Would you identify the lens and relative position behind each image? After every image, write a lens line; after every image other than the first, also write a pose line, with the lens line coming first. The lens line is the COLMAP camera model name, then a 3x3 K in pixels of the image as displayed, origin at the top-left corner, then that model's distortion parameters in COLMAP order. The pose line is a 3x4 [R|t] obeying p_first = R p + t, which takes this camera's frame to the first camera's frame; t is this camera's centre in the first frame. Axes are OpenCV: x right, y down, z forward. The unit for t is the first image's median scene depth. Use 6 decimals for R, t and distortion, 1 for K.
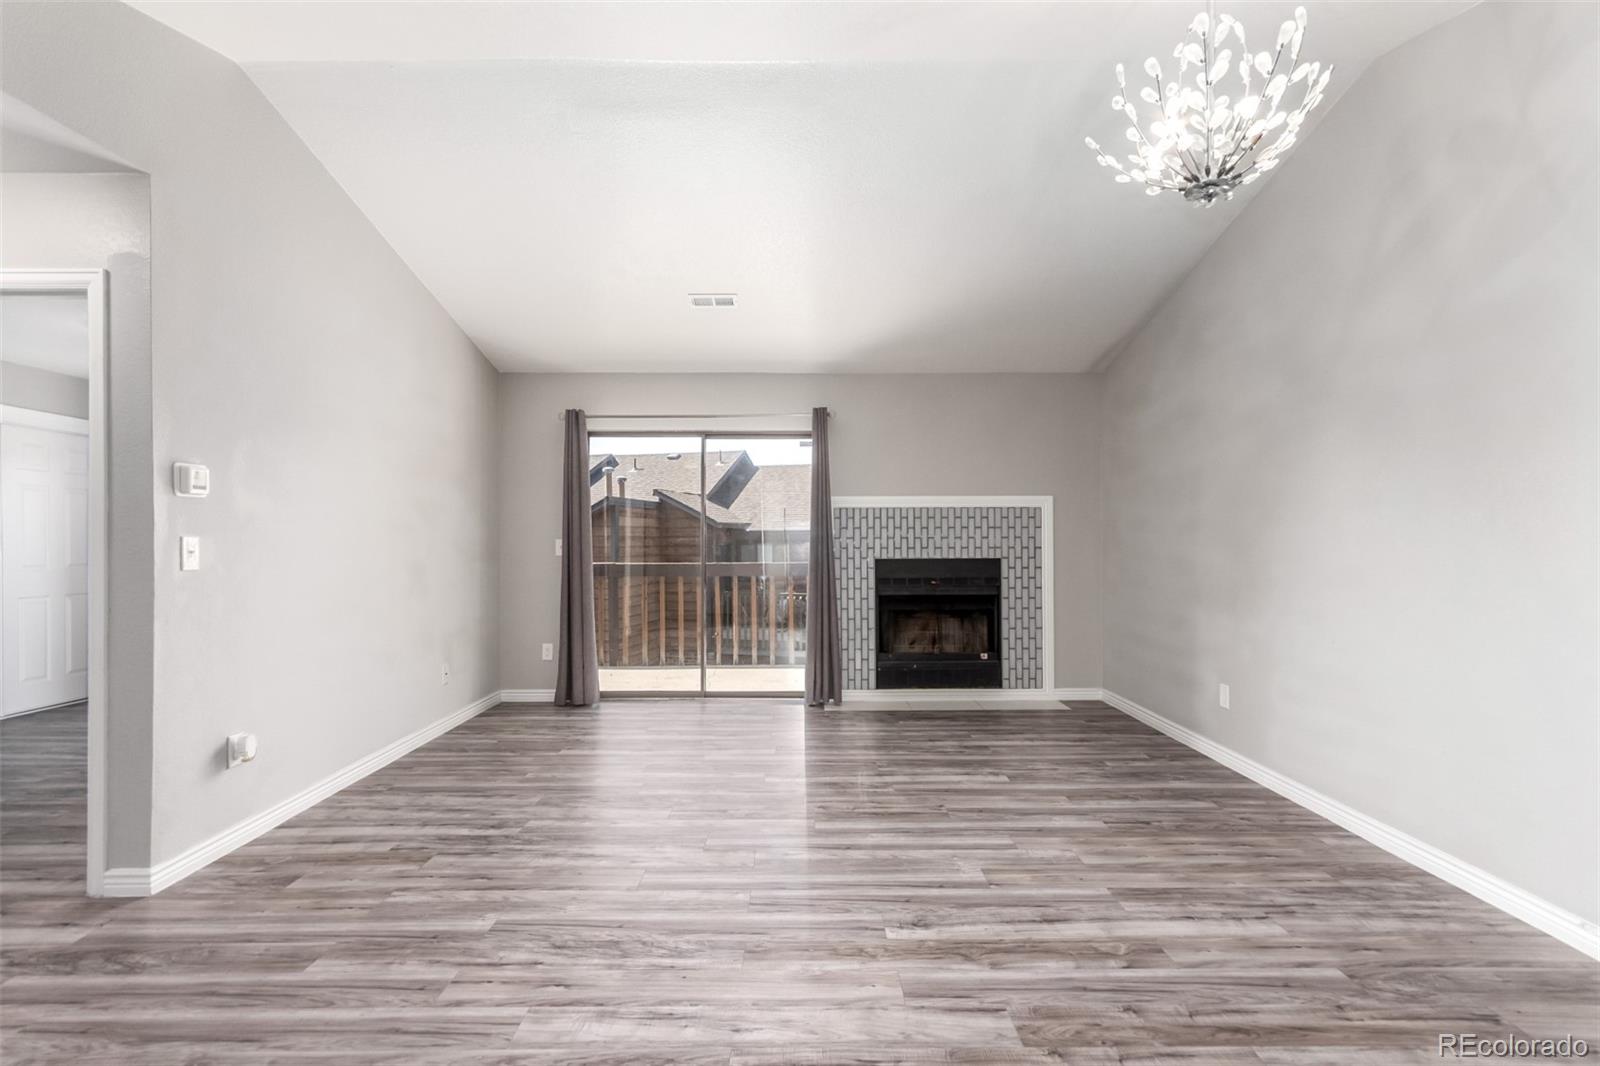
lens RADIAL K [[743.2, 0, 788.8], [0, 743.2, 532.9], [0, 0, 1]] dist [0.005709, 0.000584]
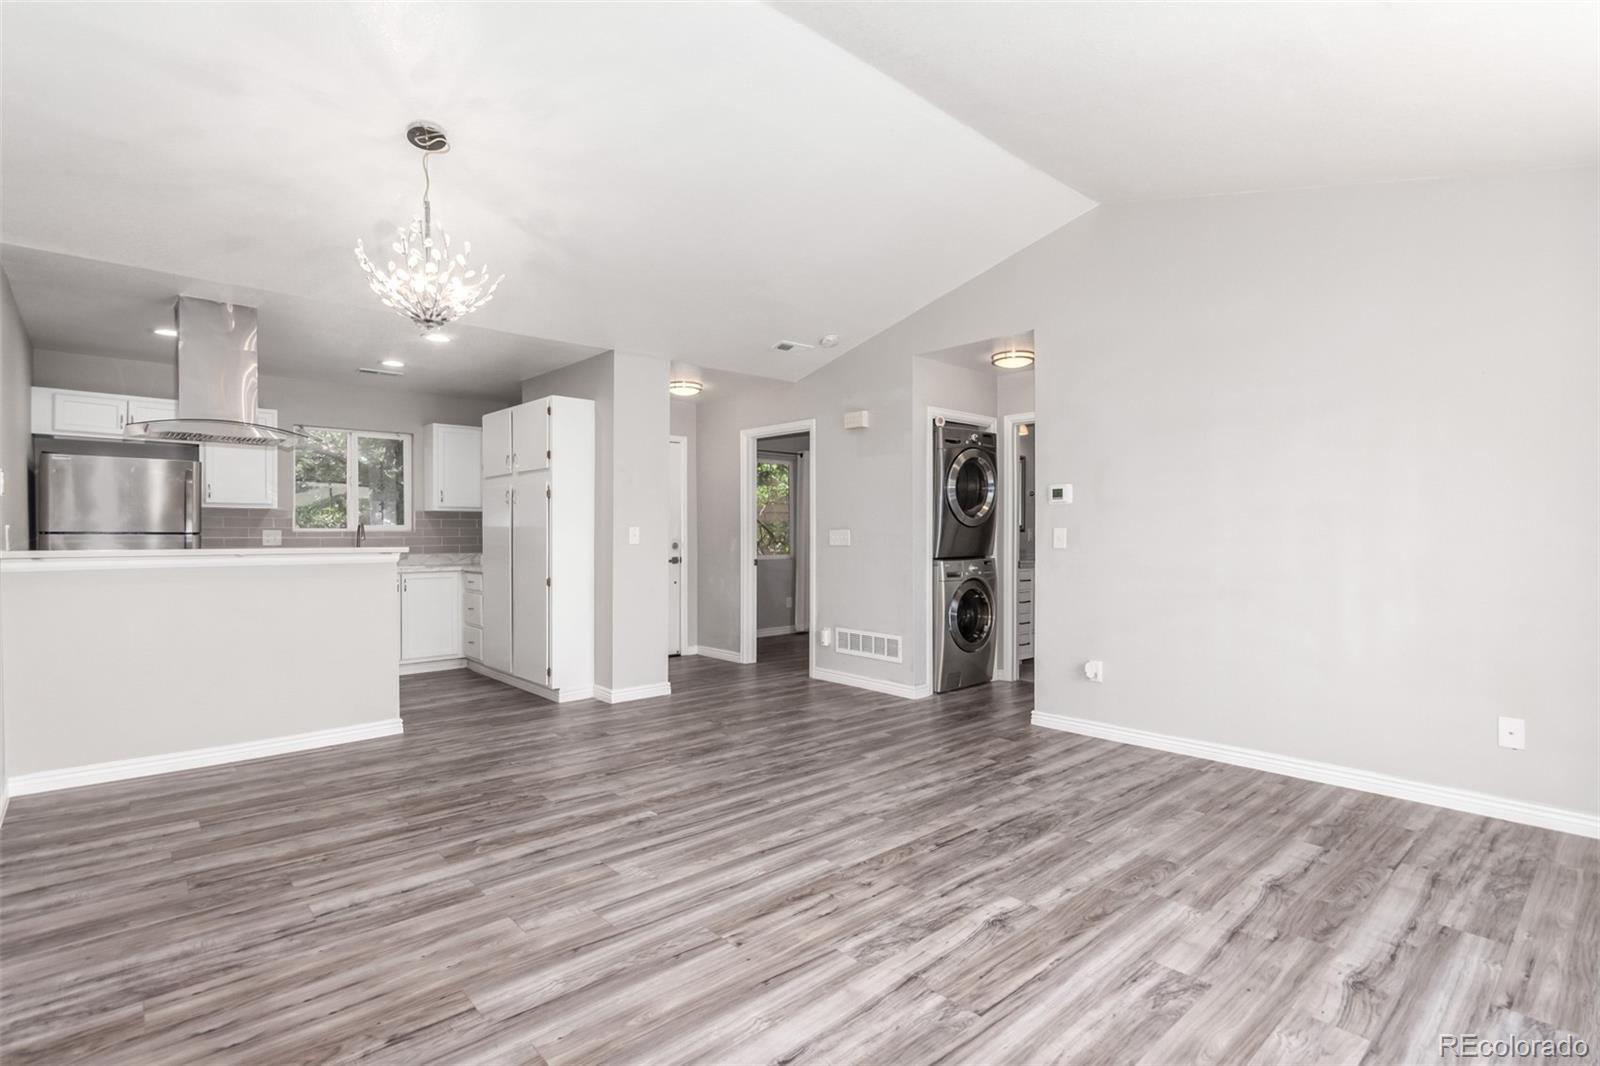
lens RADIAL K [[731.9, 0, 821.1], [0, 731.9, 537.9], [0, 0, 1]] dist [0.002075, 0.000519]
pose [[-0.709003, 0.006429, -0.705176, 0.689885], [0.011241, 0.999934, -0.002186, 0.029252], [0.705116, -0.009477, -0.709029, 1.743257]]
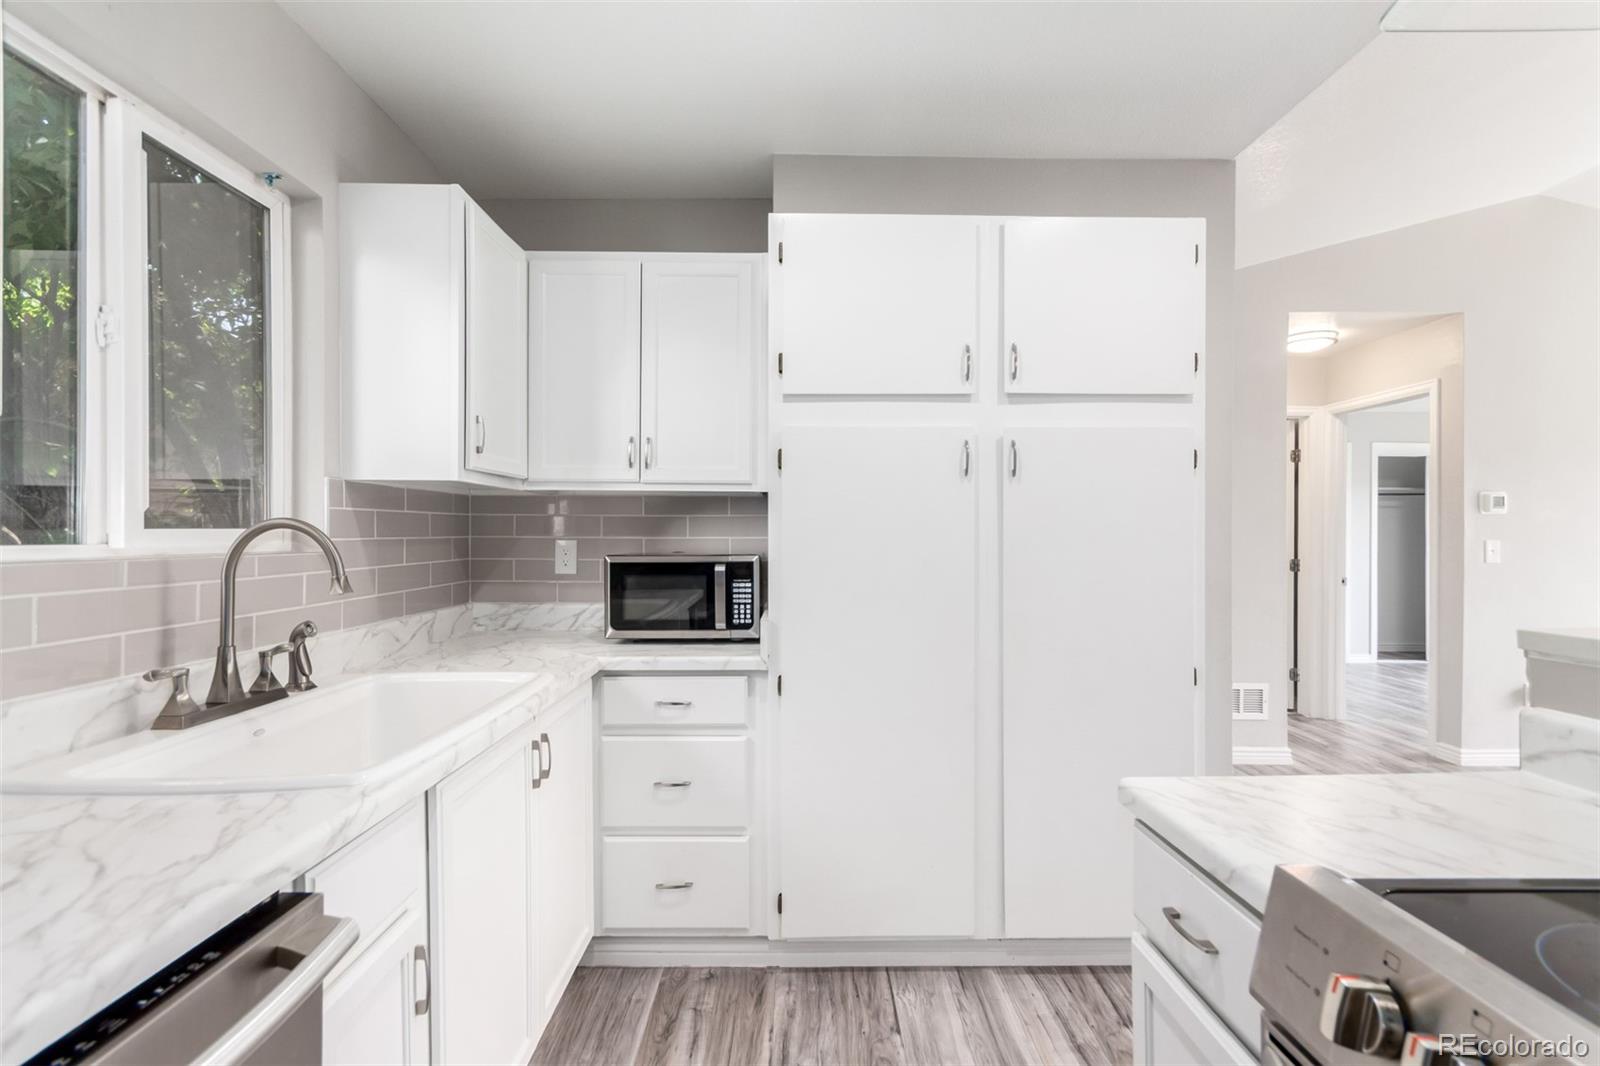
lens RADIAL K [[751.4, 0, 804.6], [0, 751.4, 534.7], [0, 0, 1]] dist [0.004968, 0.000665]
pose [[0.022478, 0.006034, -0.999729, 0.632566], [0.012504, 0.999902, 0.006316, -0.026019], [0.999669, -0.012643, 0.022400, -0.375177]]
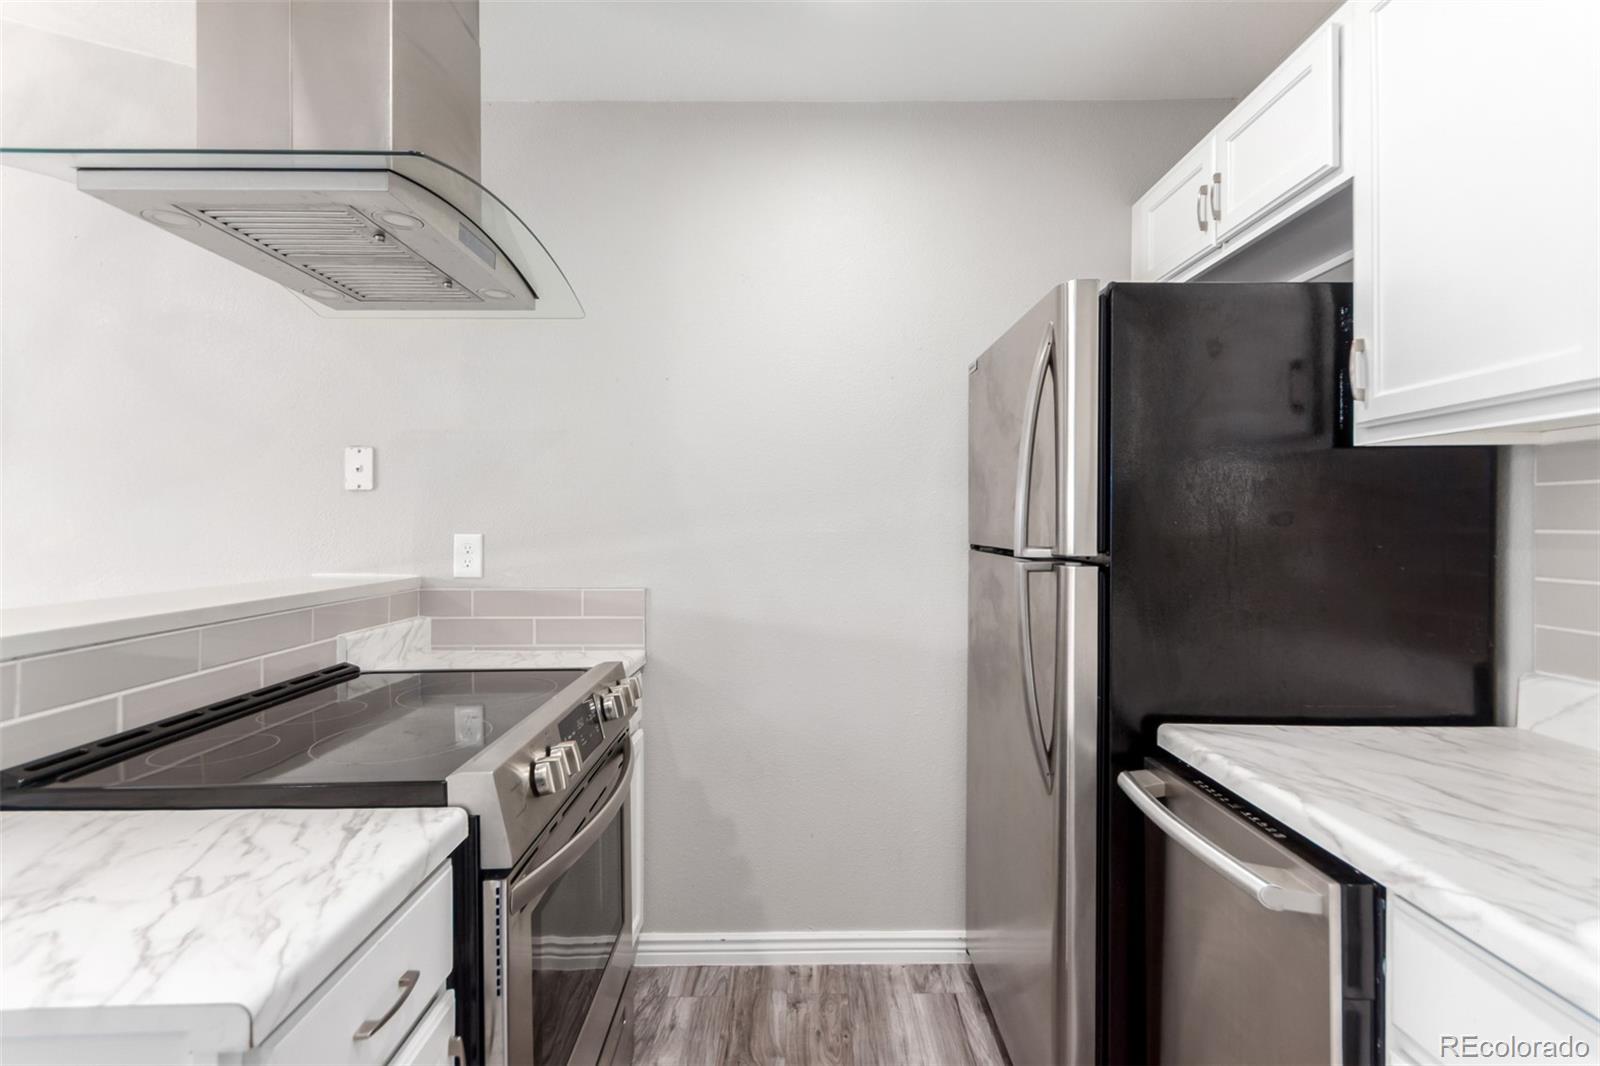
lens RADIAL K [[742.1, 0, 804.6], [0, 742.1, 529.3], [0, 0, 1]] dist [-0.000902, -0.000098]
pose [[-0.020334, 0.002670, 0.999790, 0.057358], [-0.010524, 0.999940, -0.002885, -0.021928], [-0.999738, -0.010581, -0.020304, -0.346626]]
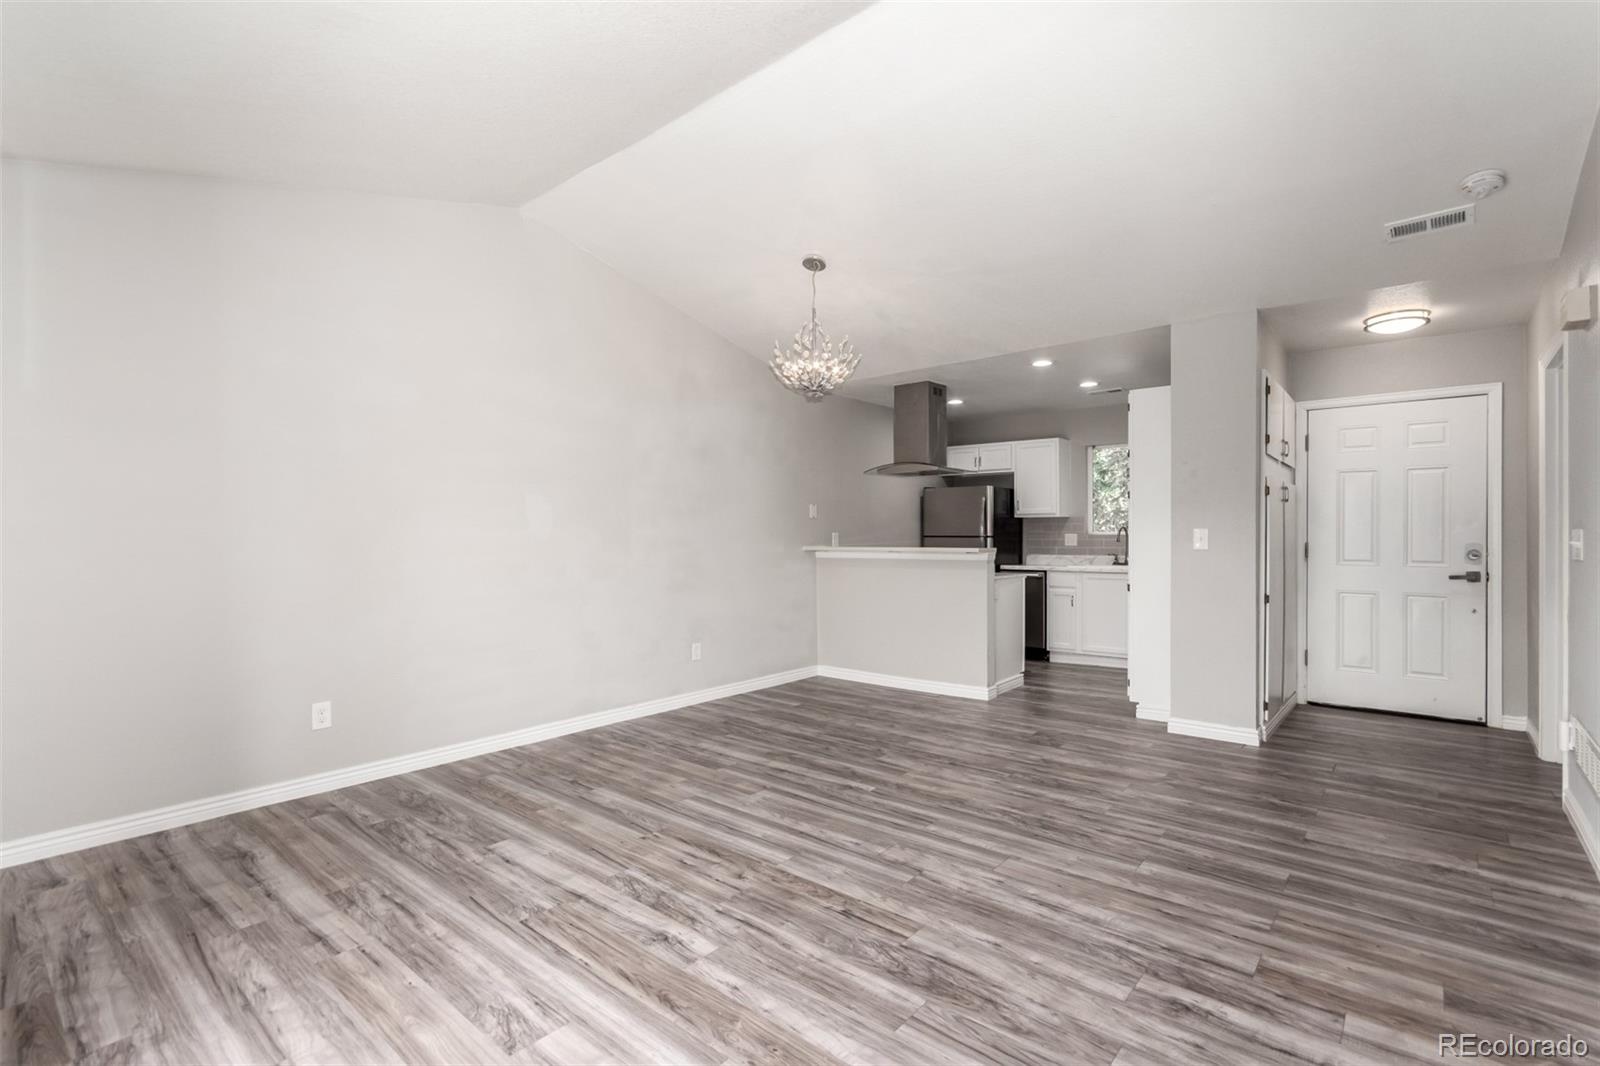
lens RADIAL K [[763.2, 0, 829.6], [0, 763.2, 534.1], [0, 0, 1]] dist [0.004525, 0.000886]
pose [[-0.799303, 0.009160, 0.600859, -0.603837], [-0.000003, 0.999884, -0.015246, 0.025010], [-0.600928, -0.012188, -0.799210, 1.861948]]
